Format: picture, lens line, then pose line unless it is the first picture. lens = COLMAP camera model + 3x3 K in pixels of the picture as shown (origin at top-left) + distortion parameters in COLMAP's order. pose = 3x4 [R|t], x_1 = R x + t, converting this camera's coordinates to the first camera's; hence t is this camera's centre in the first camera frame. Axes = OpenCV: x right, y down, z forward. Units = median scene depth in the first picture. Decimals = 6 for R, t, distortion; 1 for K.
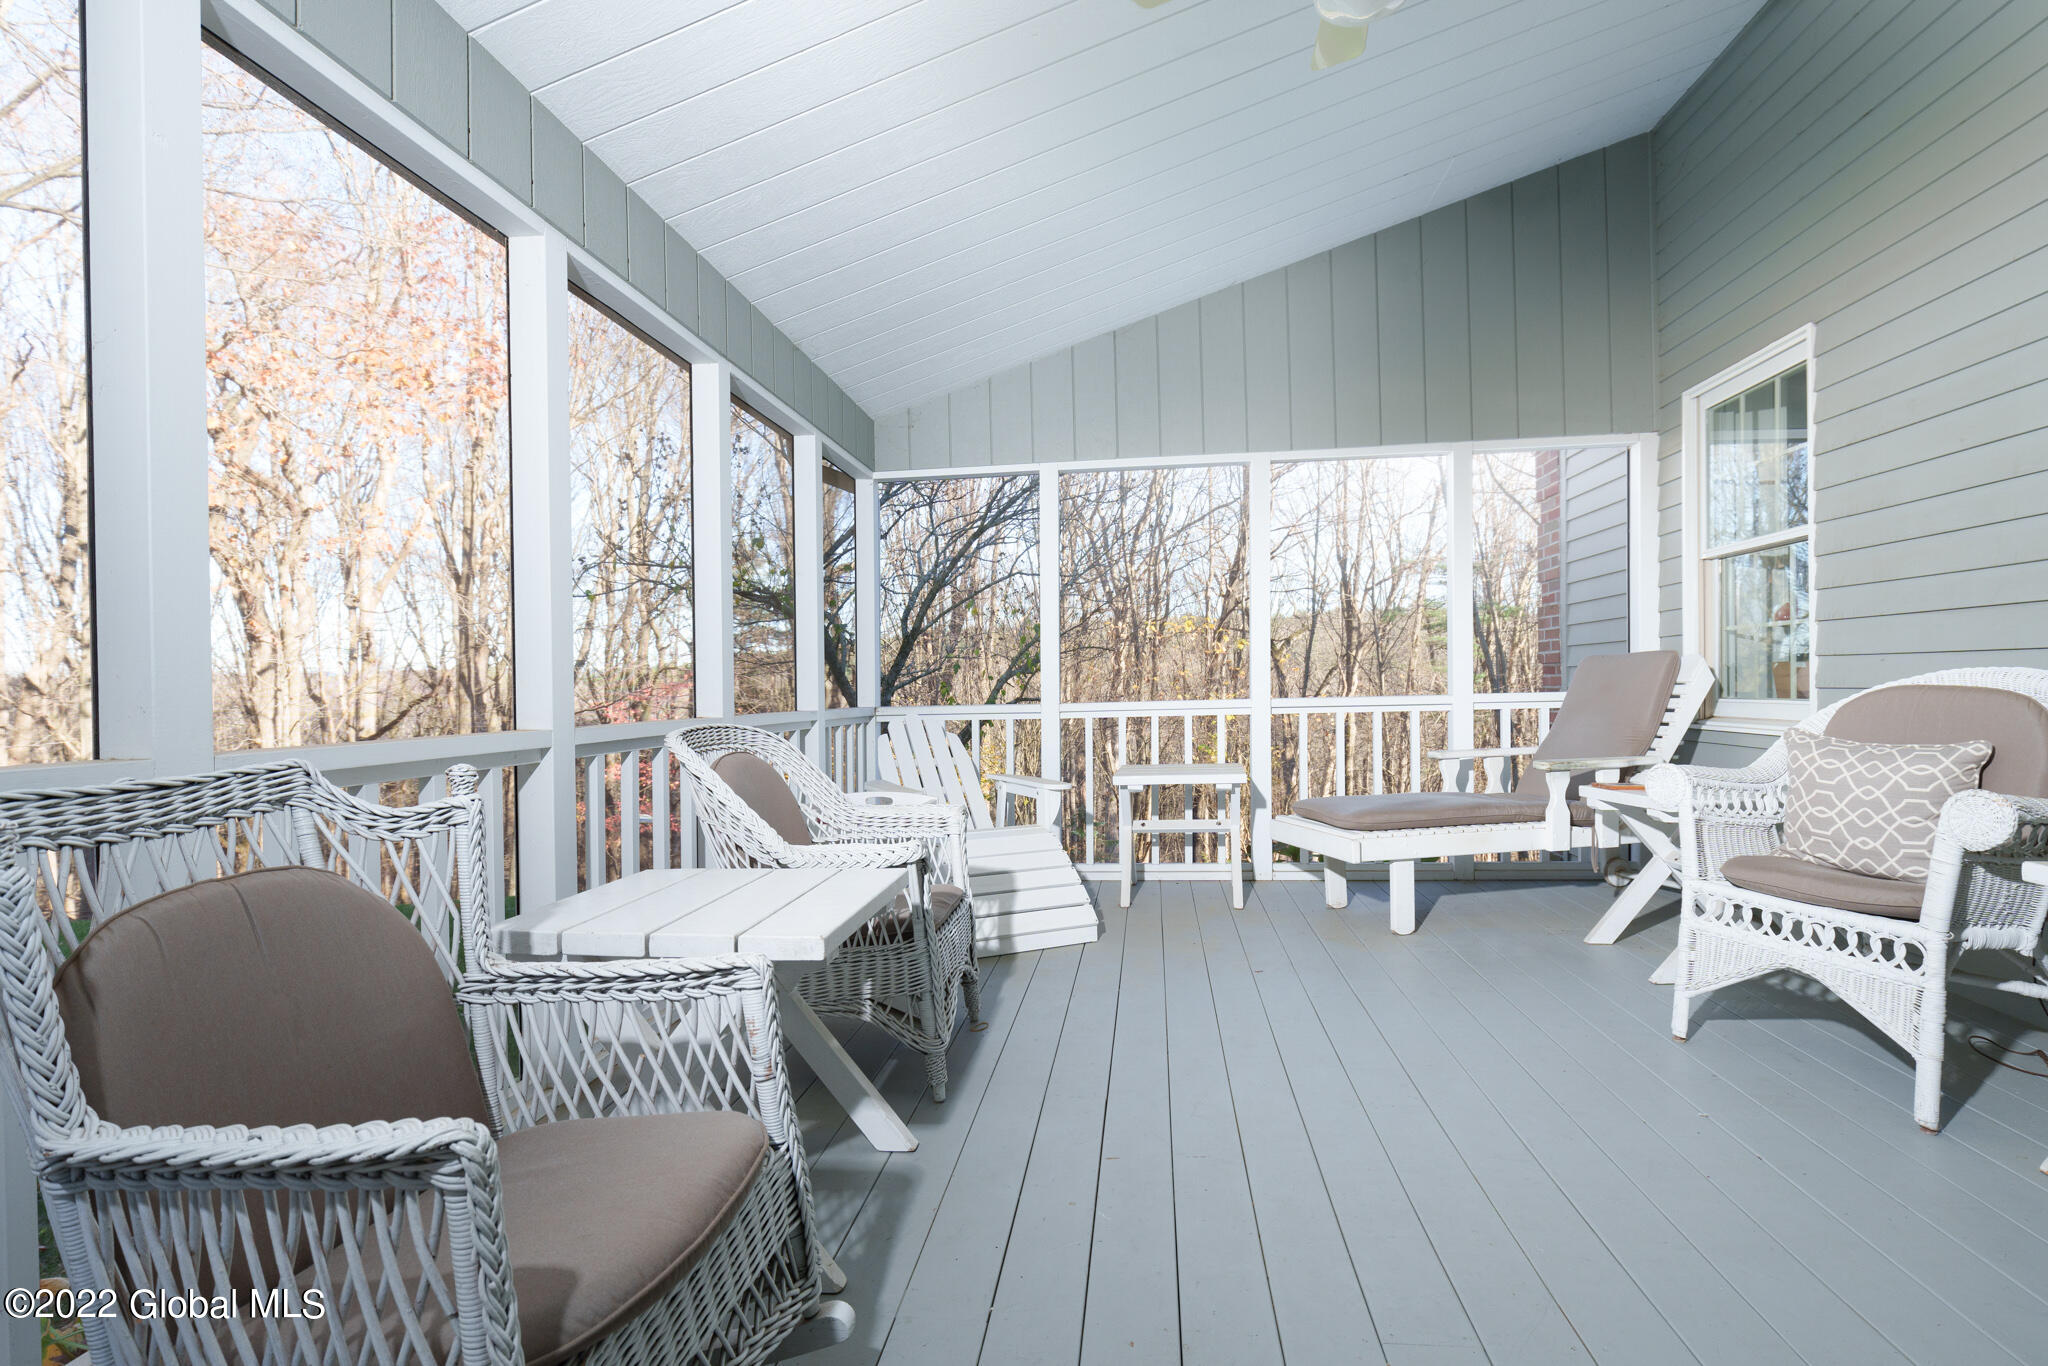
lens RADIAL K [[977.3, 0, 1024.0], [0, 977.3, 683.0], [0, 0, 1]] dist [-0.000569, -0.001299]
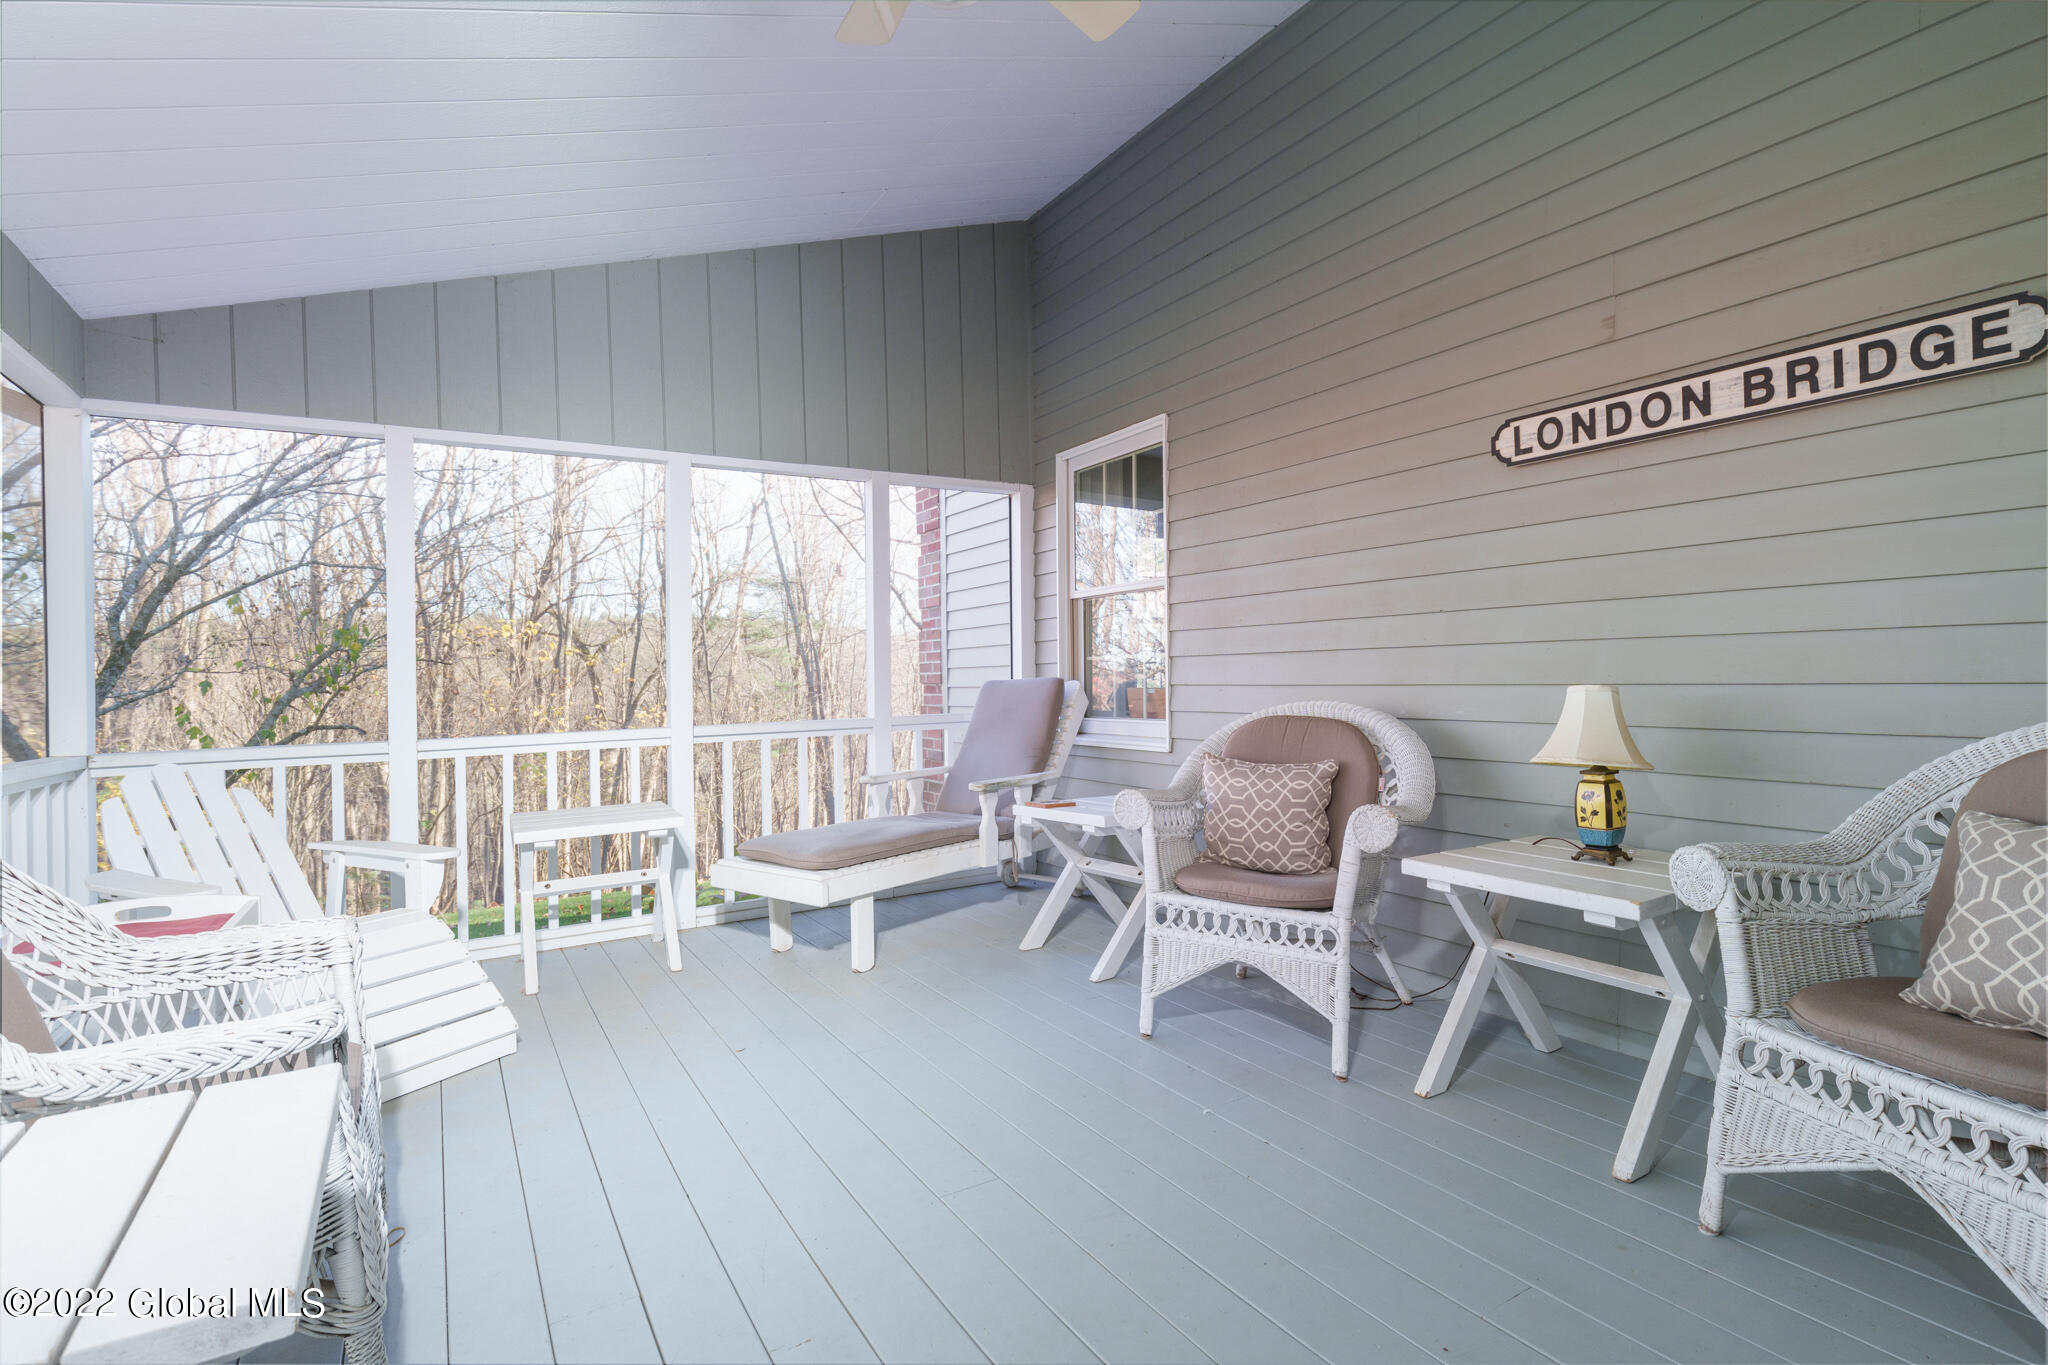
lens RADIAL K [[977.3, 0, 1024.0], [0, 977.3, 682.5], [0, 0, 1]] dist [-0.000569, -0.001299]
pose [[0.787139, -0.000769, 0.616775, -0.083742], [0.006254, 0.999958, -0.006735, -0.021937], [-0.616744, 0.009159, 0.787110, 0.131653]]
